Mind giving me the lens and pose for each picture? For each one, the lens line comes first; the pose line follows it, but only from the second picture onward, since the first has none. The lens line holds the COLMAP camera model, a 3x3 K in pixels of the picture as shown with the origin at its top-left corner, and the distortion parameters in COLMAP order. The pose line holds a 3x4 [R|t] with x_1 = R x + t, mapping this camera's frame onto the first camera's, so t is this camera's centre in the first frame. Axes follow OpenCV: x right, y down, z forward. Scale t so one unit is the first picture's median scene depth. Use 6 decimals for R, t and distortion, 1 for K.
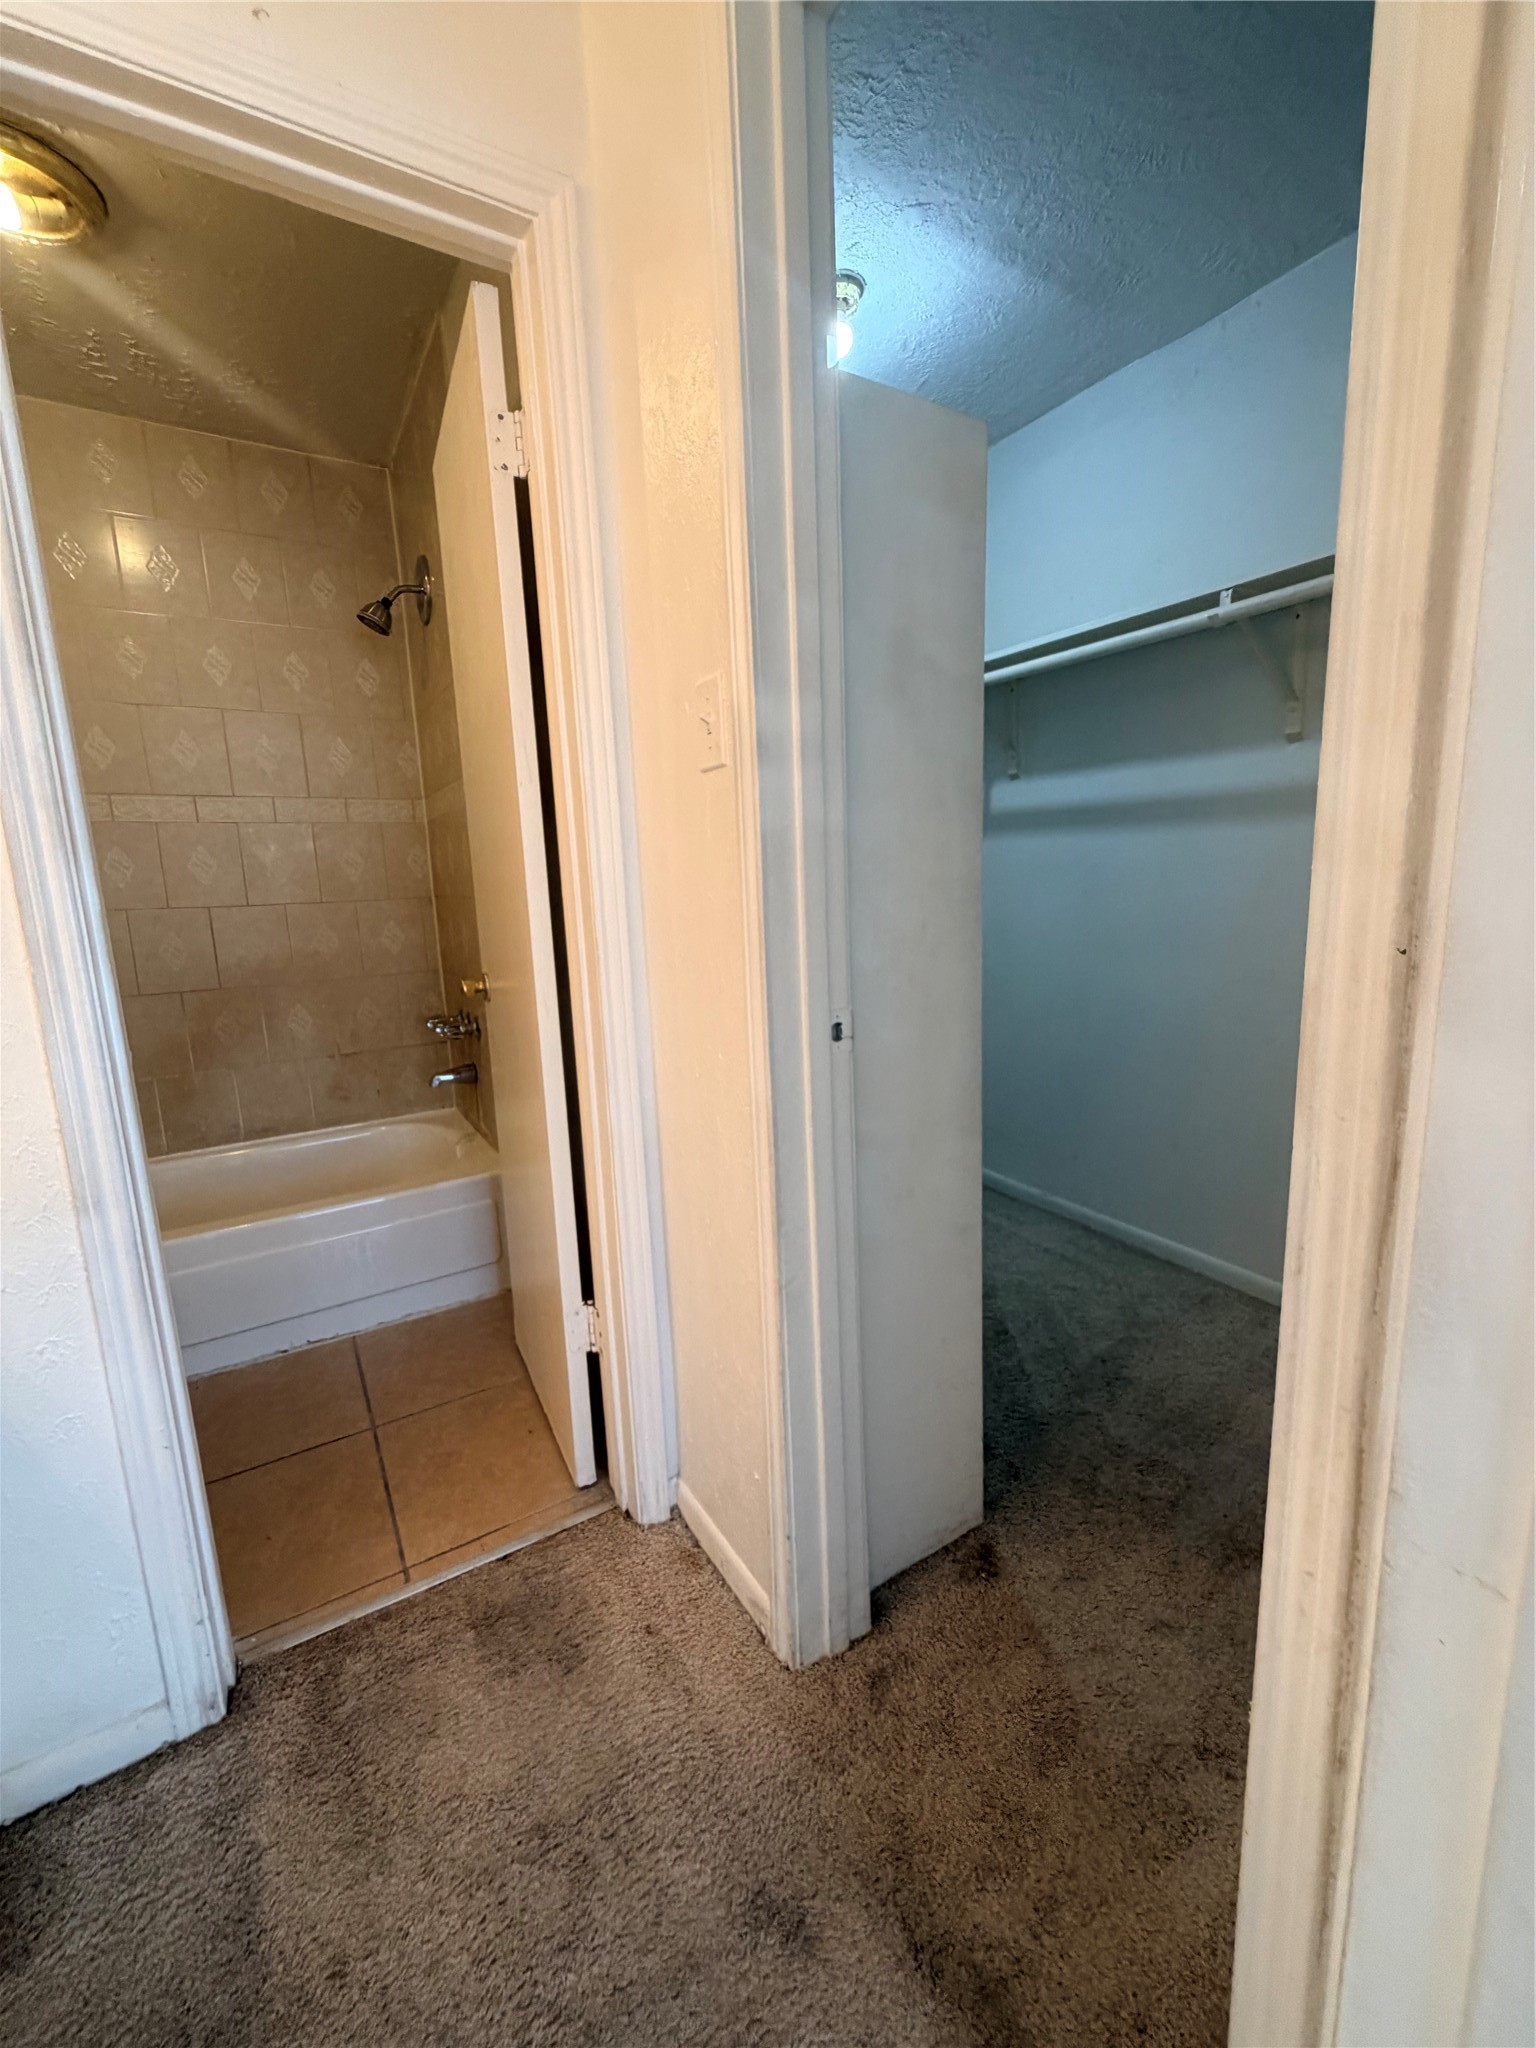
lens RADIAL K [[824.1, 0, 768.6], [0, 824.1, 1020.6], [0, 0, 1]] dist [0.003083, -0.000312]
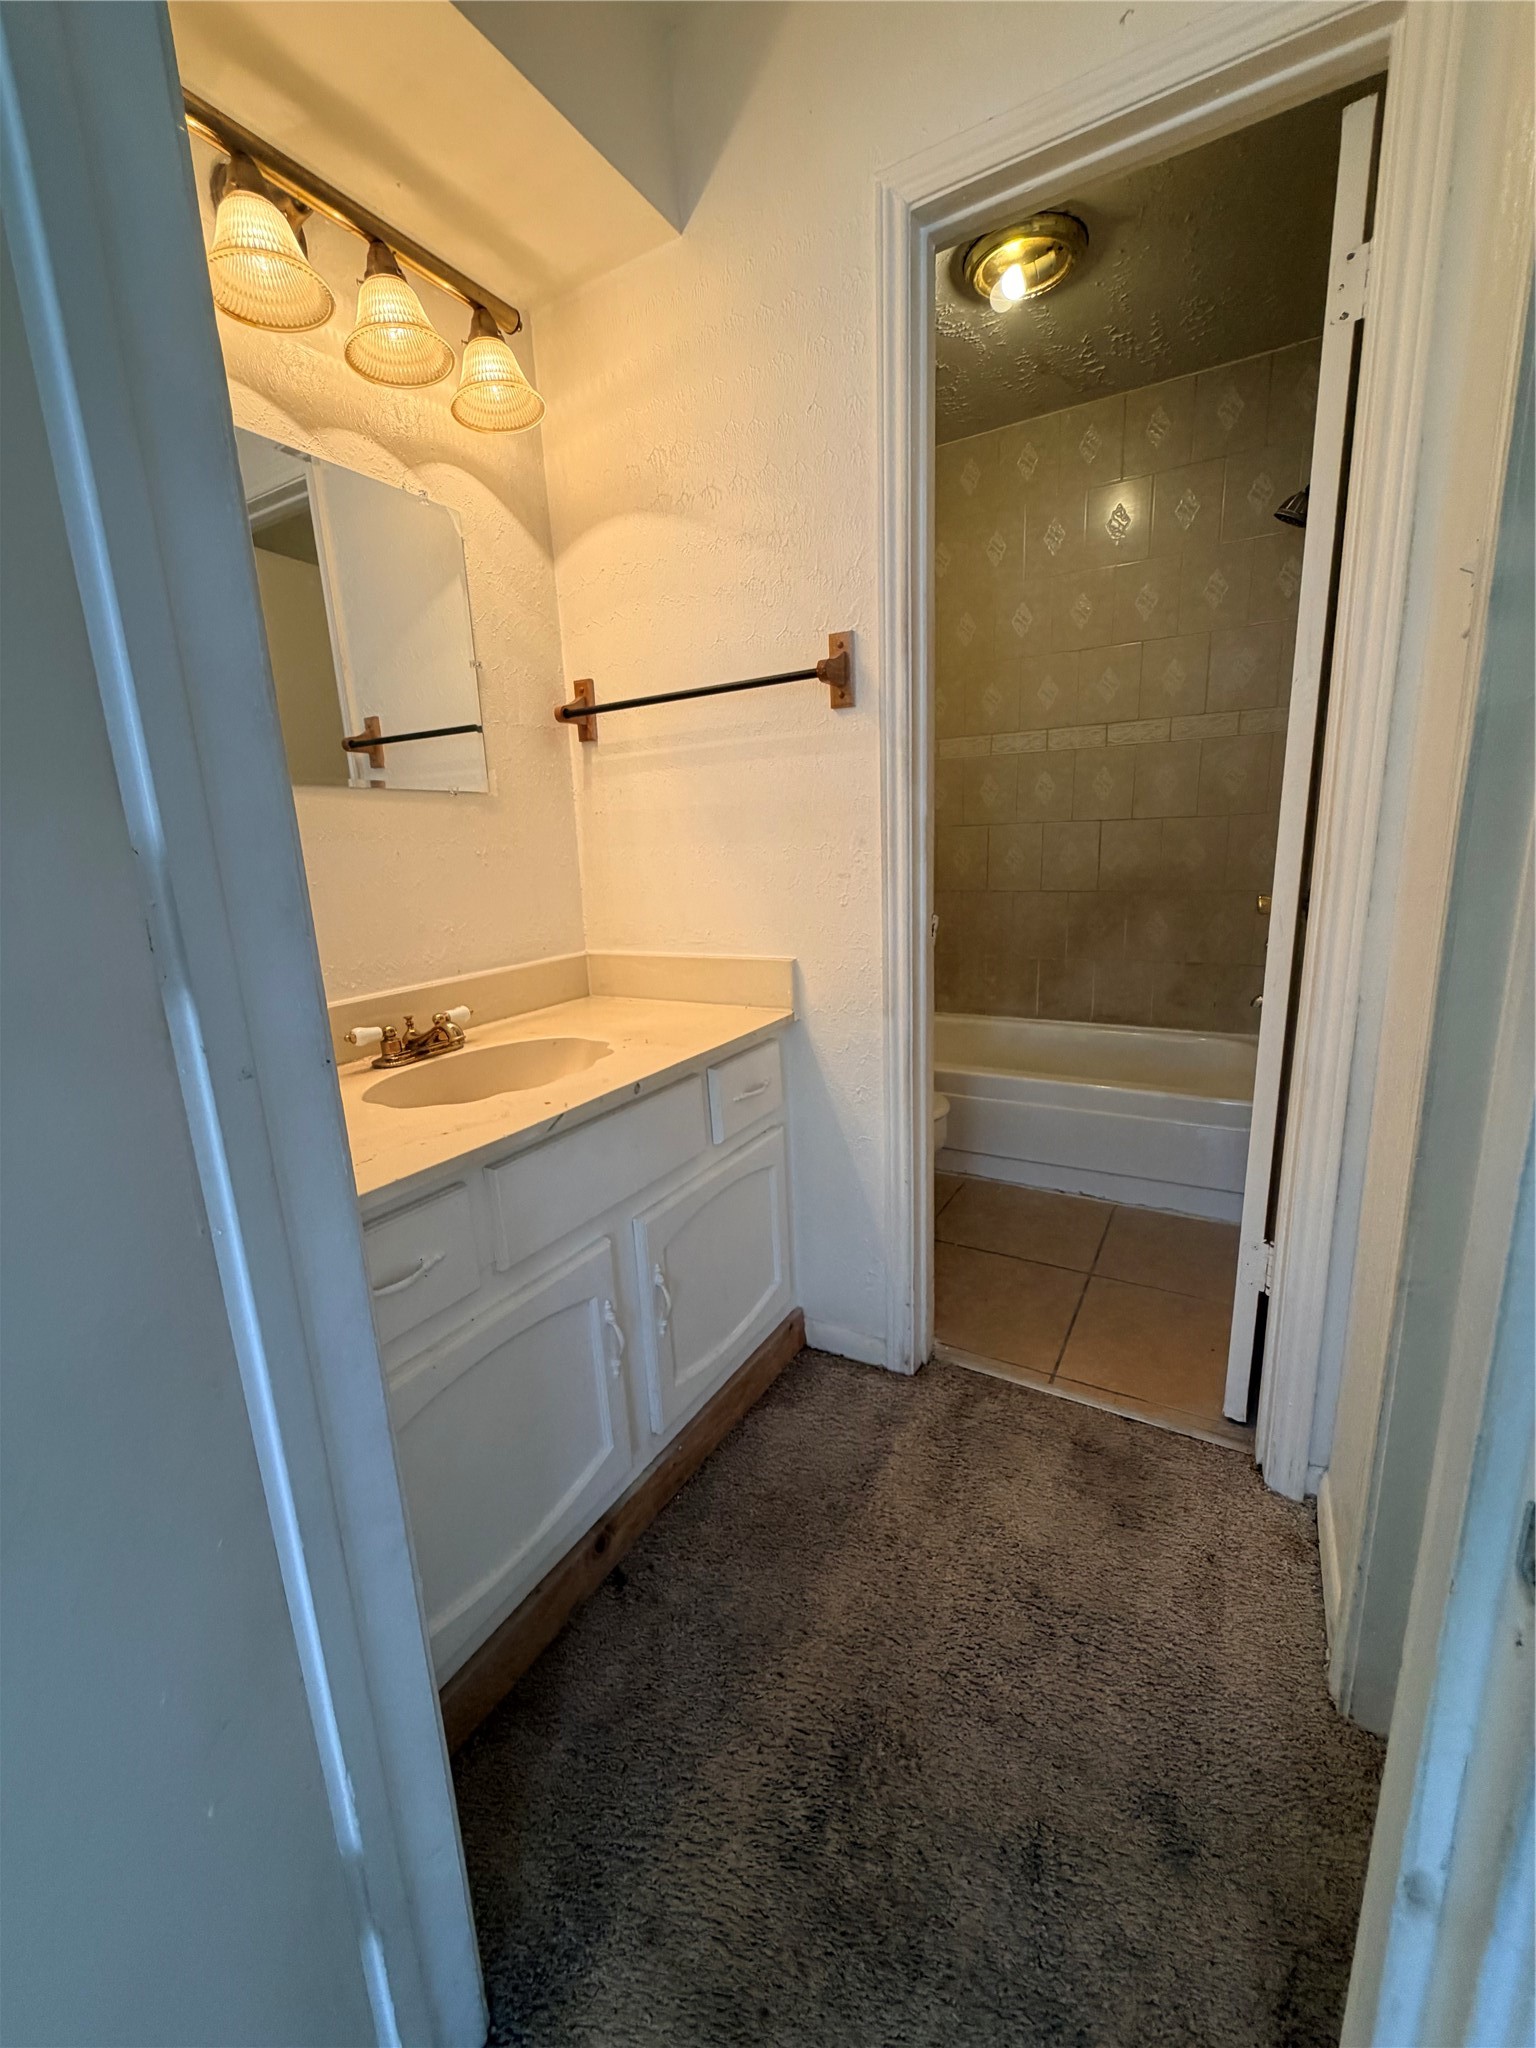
lens RADIAL K [[824.1, 0, 774.1], [0, 824.1, 1022.4], [0, 0, 1]] dist [0.003083, -0.000312]
pose [[0.480965, 0.211578, -0.850827, 0.273464], [-0.128401, 0.976980, 0.170364, 0.006652], [0.867286, 0.027308, 0.497060, 0.030145]]
